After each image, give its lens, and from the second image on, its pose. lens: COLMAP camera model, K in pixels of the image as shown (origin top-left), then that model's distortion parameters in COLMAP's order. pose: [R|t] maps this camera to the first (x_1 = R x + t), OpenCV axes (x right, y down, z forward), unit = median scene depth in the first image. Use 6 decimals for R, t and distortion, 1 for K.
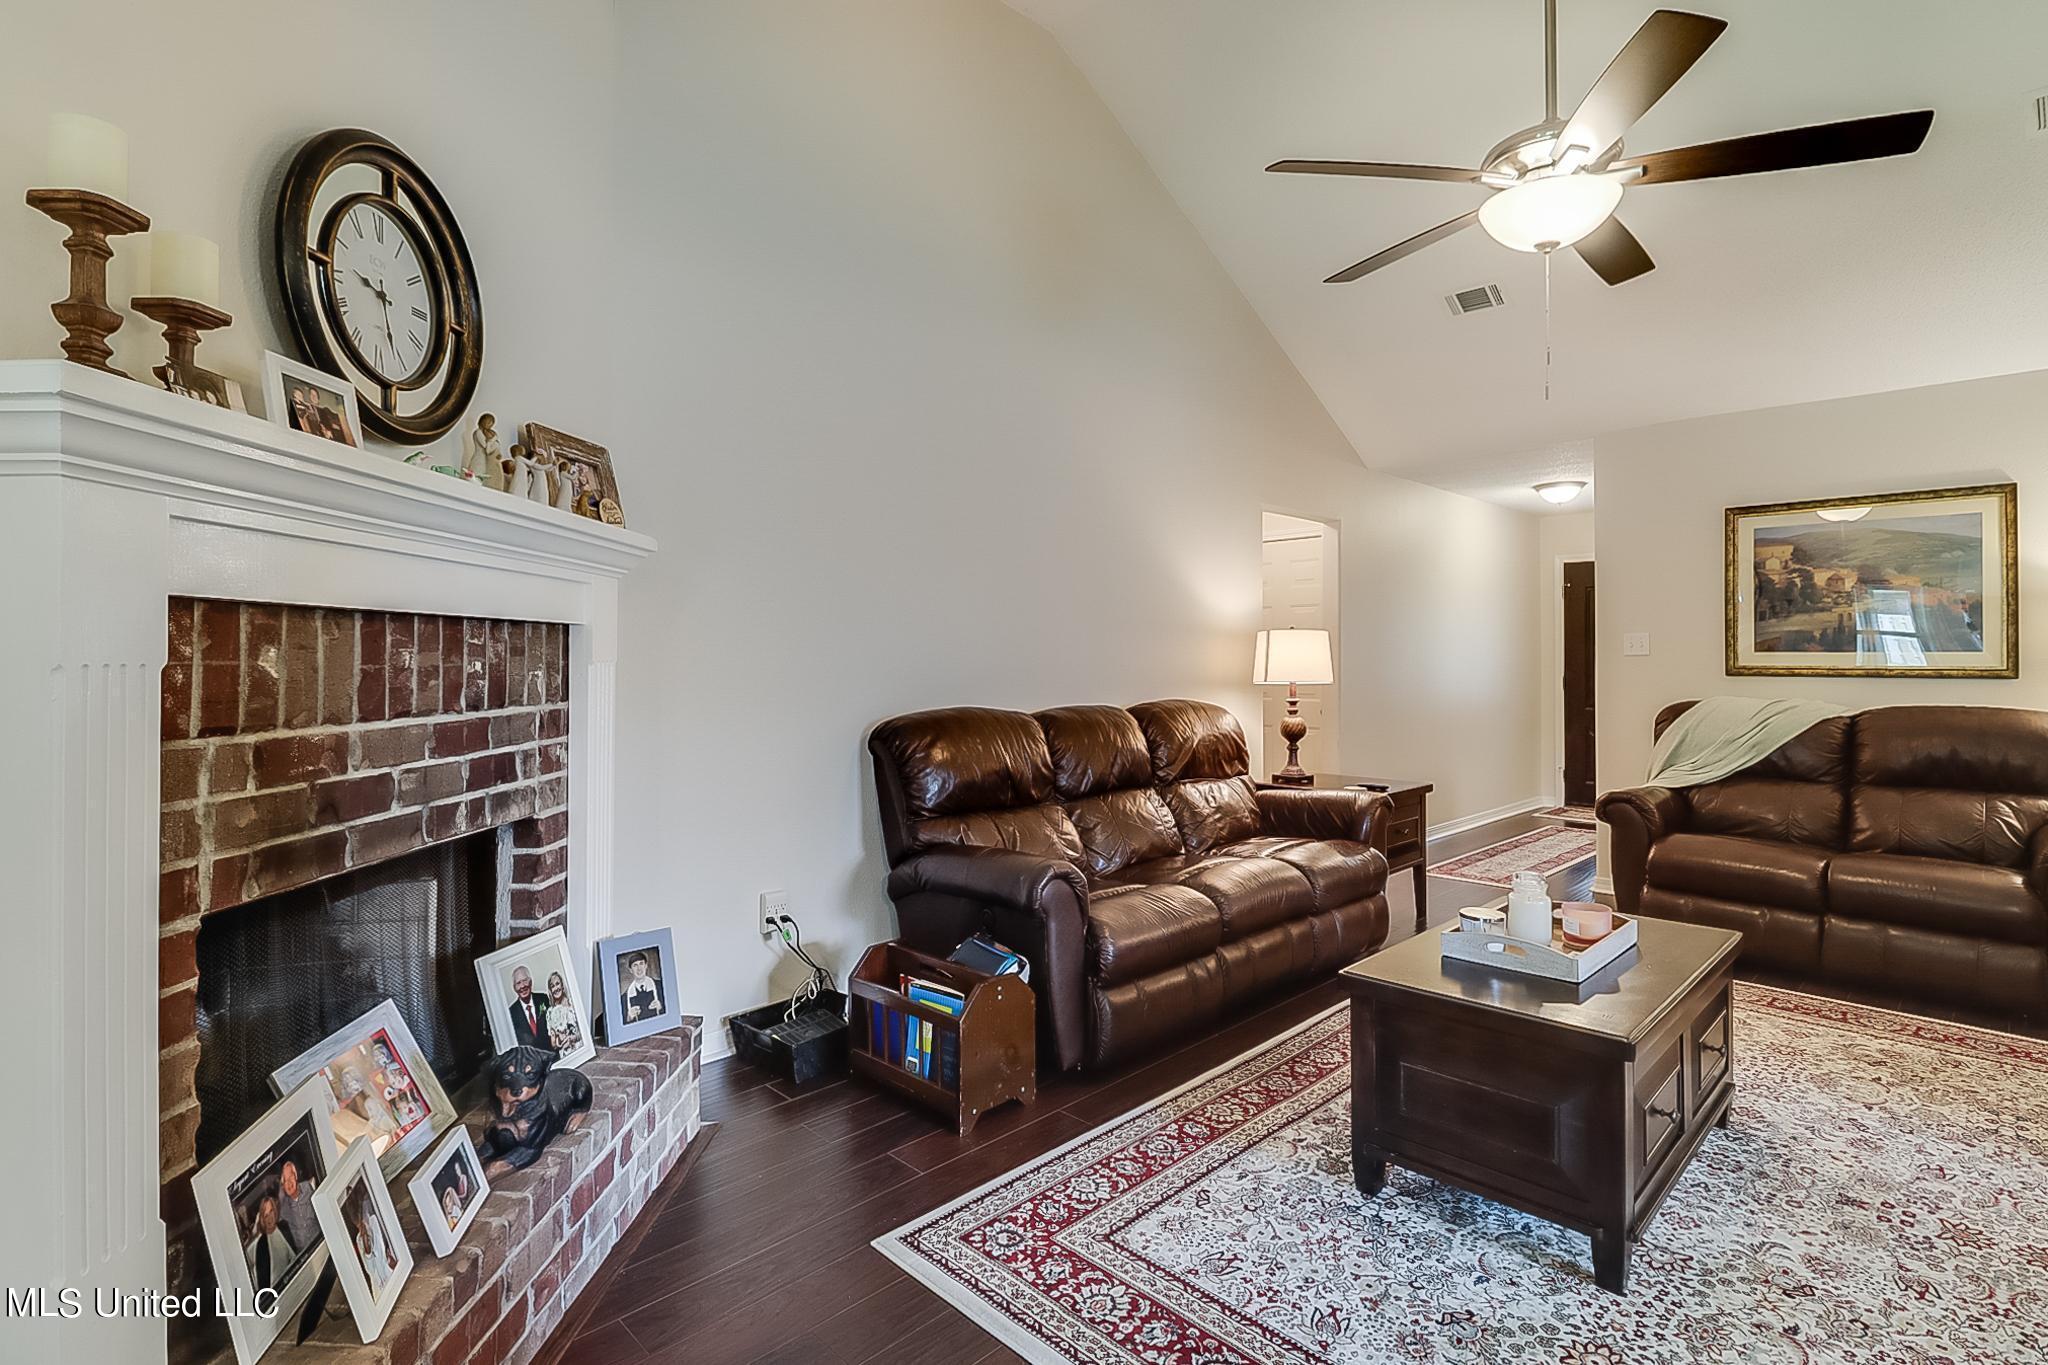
lens RADIAL K [[977.4, 0, 1026.4], [0, 977.4, 655.7], [0, 0, 1]] dist [0.008783, -0.009323]
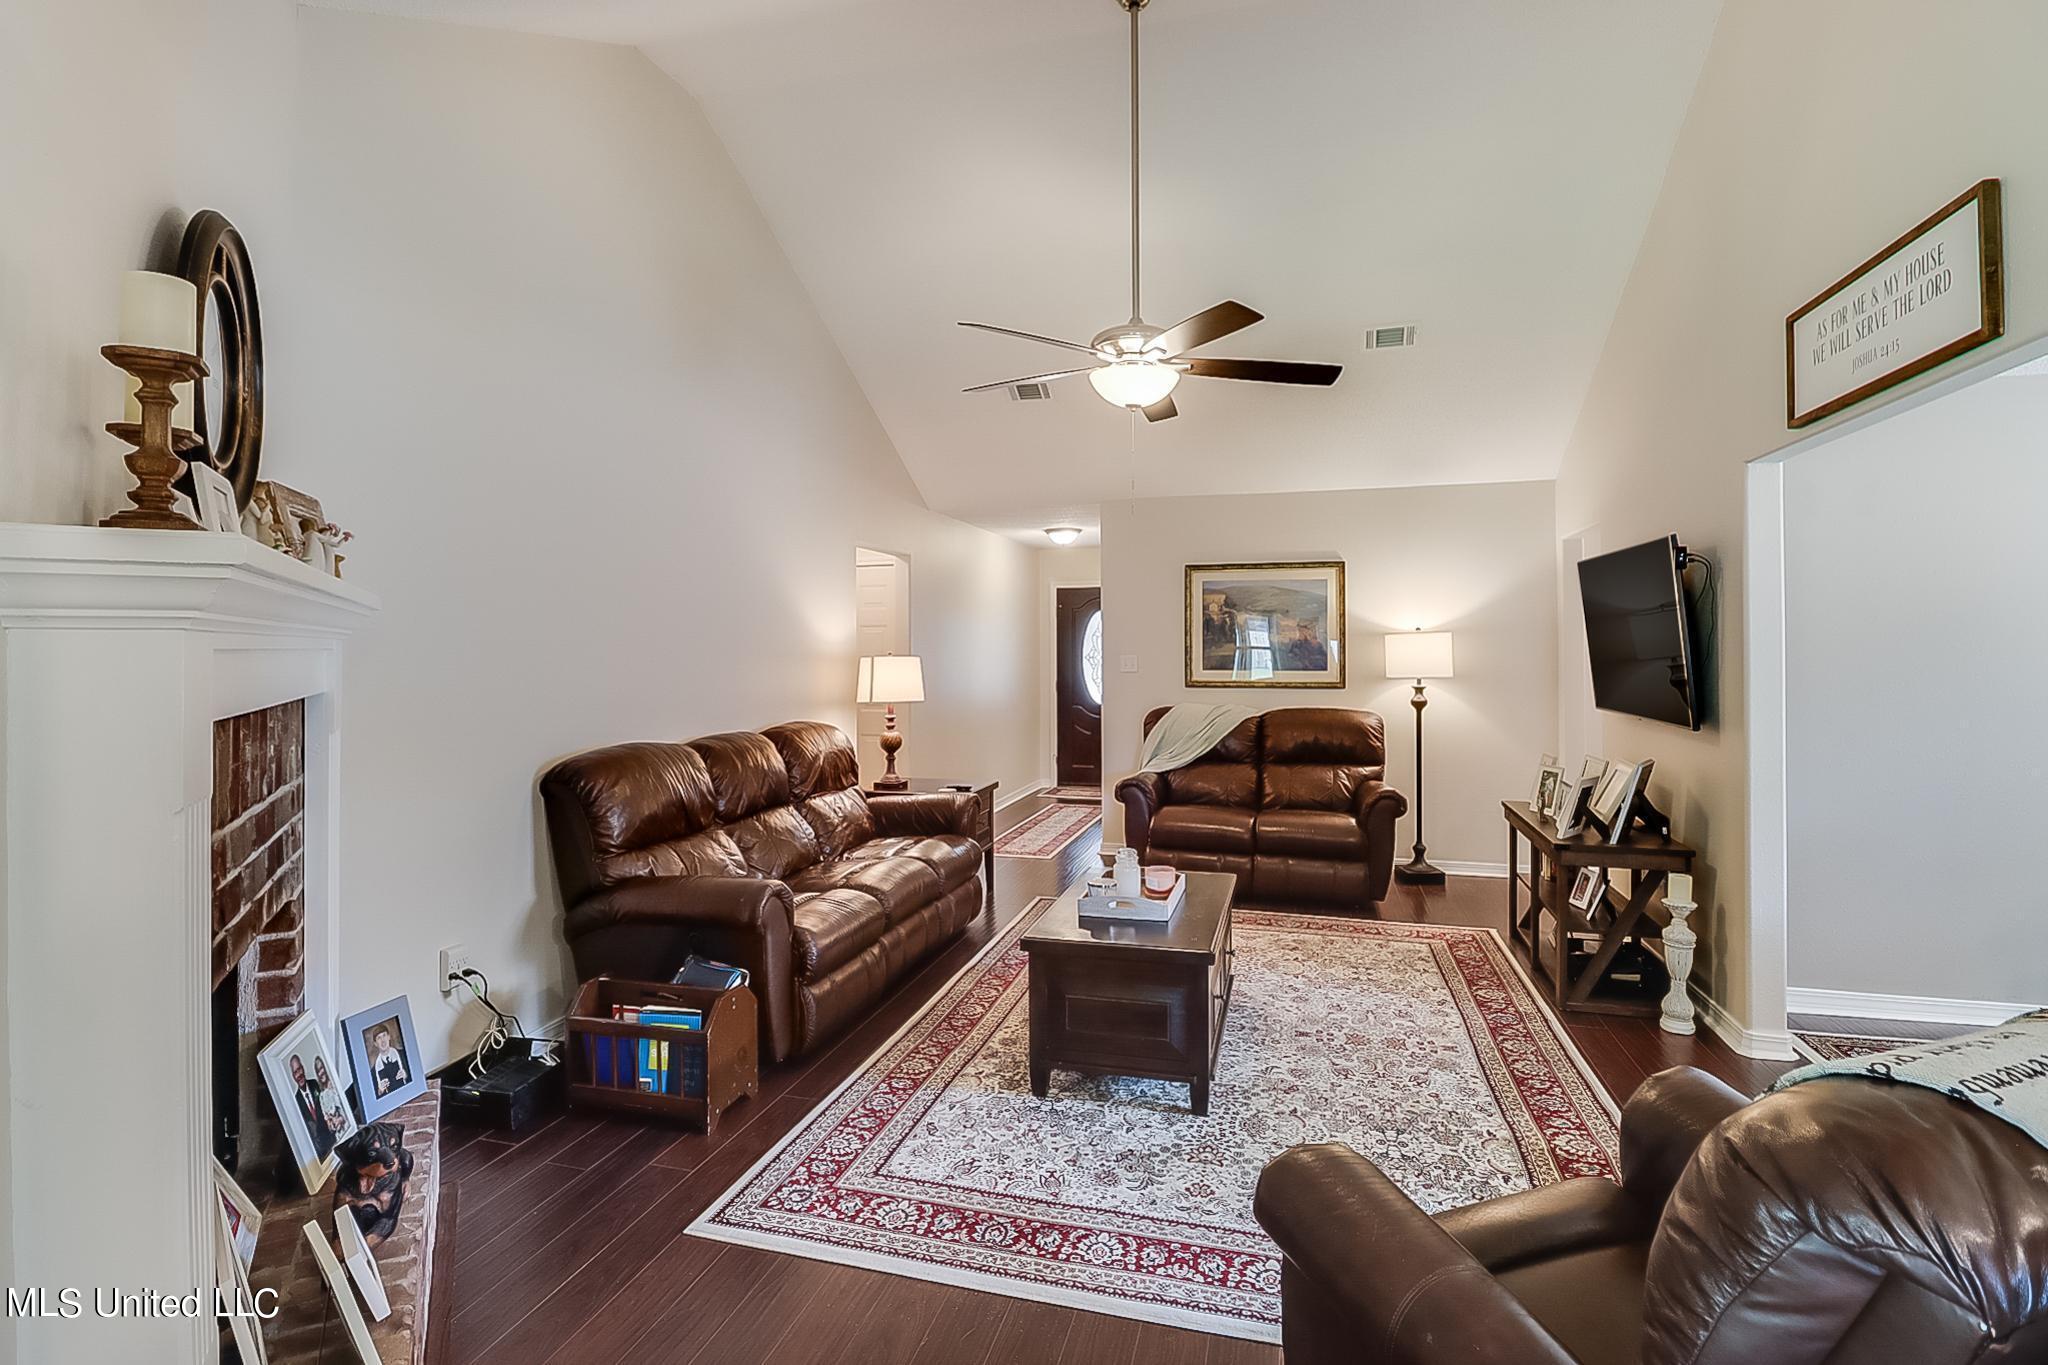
lens RADIAL K [[977.4, 0, 1022.5], [0, 977.4, 650.2], [0, 0, 1]] dist [0.008783, -0.009323]
pose [[0.871977, -0.002543, 0.489540, -0.315236], [0.001354, 0.999995, 0.002782, -0.072194], [-0.489545, -0.001763, 0.871976, -0.165333]]
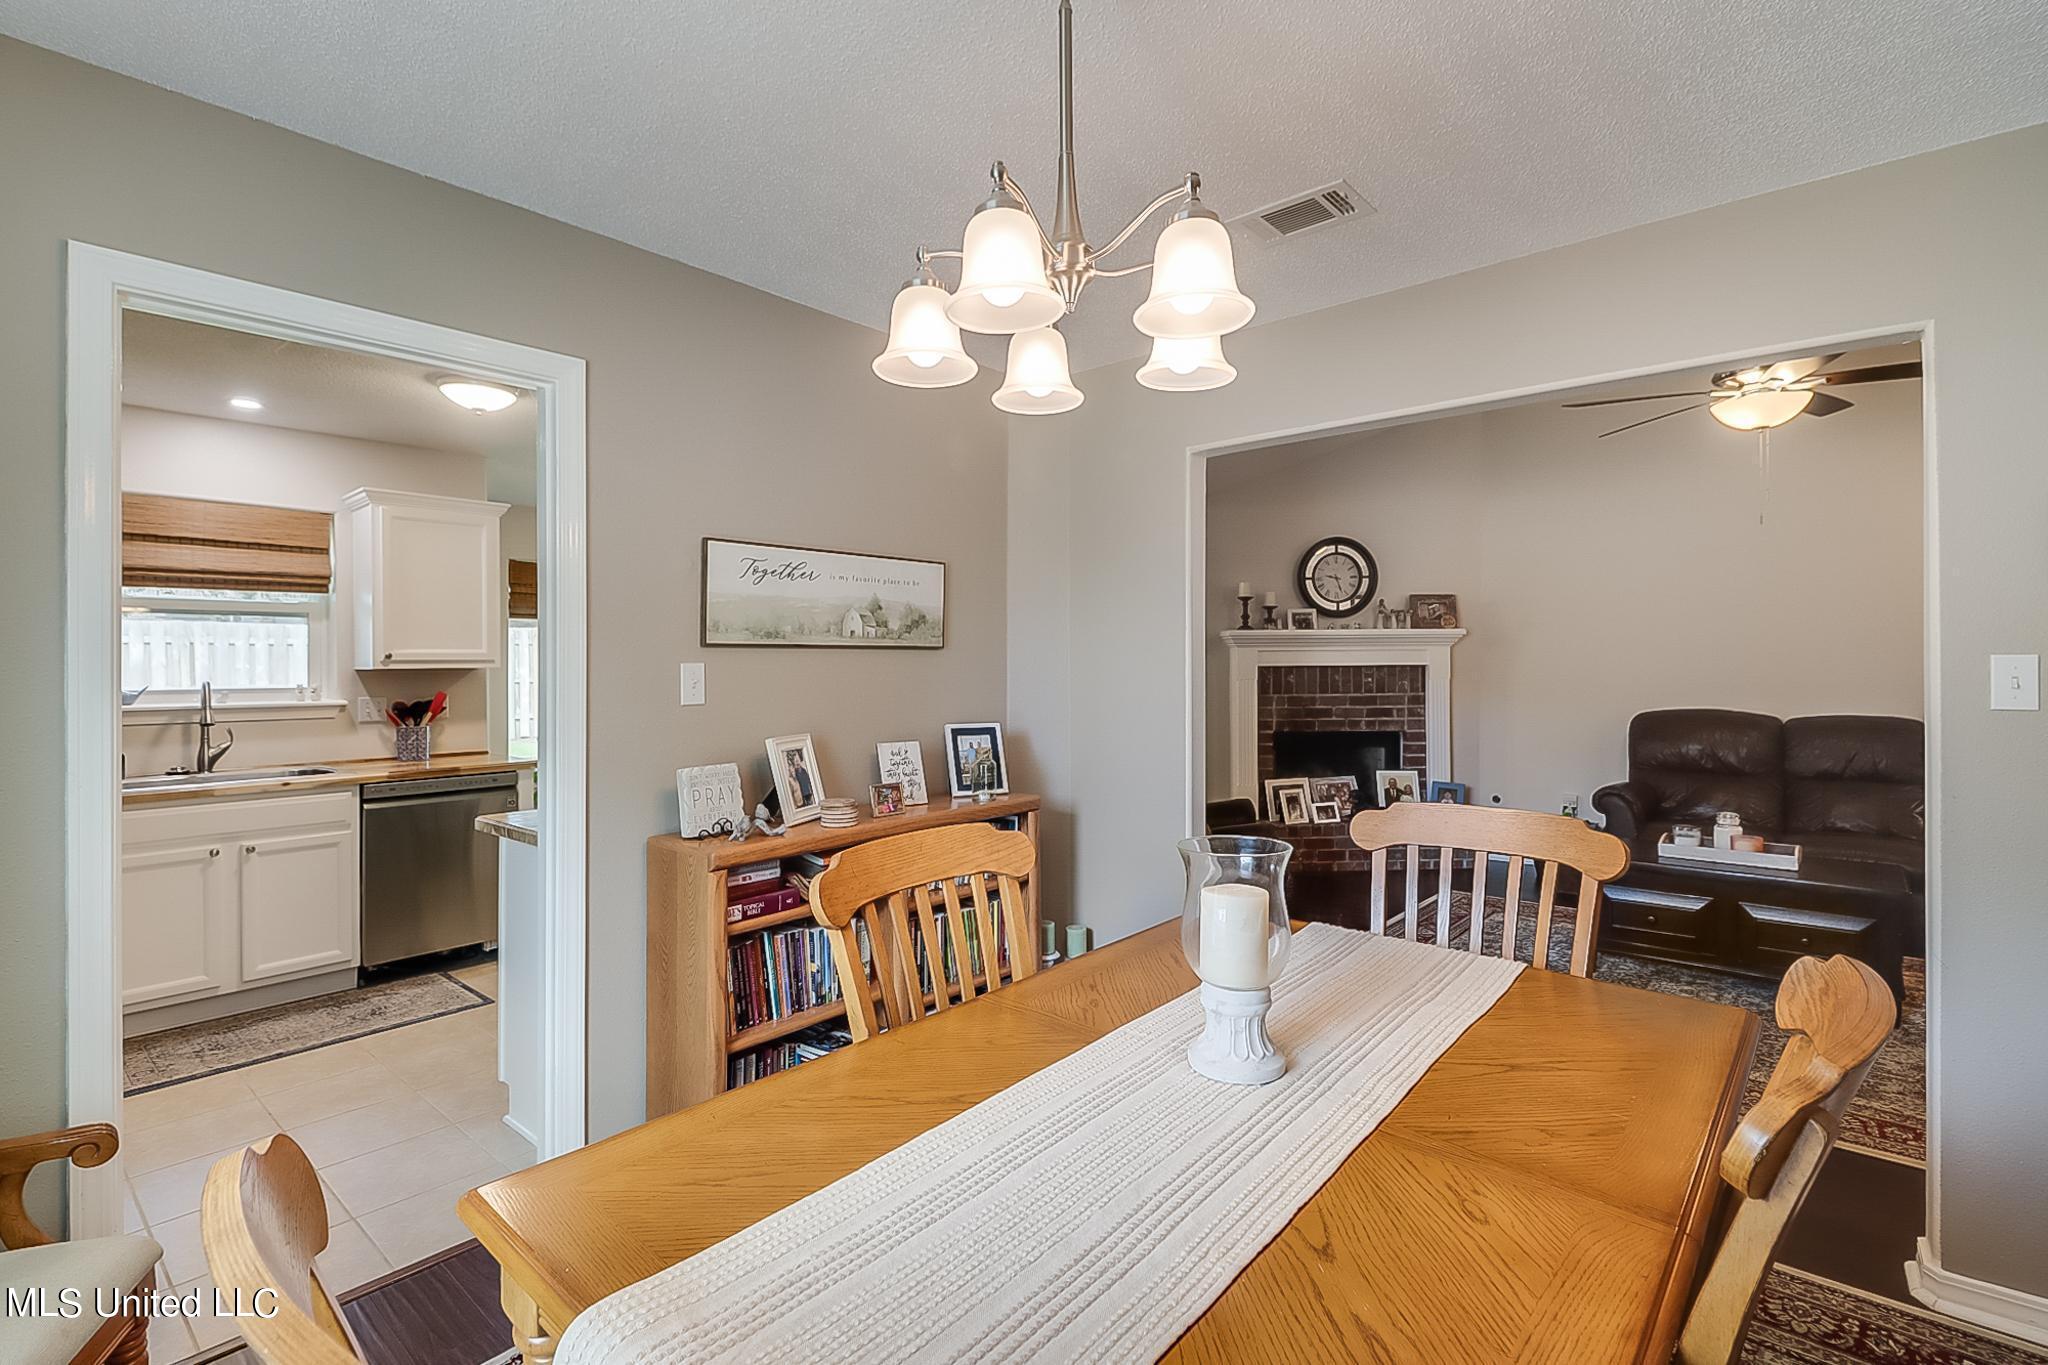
lens RADIAL K [[977.4, 0, 1022.9], [0, 977.4, 660.9], [0, 0, 1]] dist [0.008783, -0.009323]
pose [[0.107298, 0.004613, -0.994216, 2.407281], [0.006959, 0.999961, 0.005390, -0.073369], [0.994203, -0.007497, 0.107262, -0.471931]]
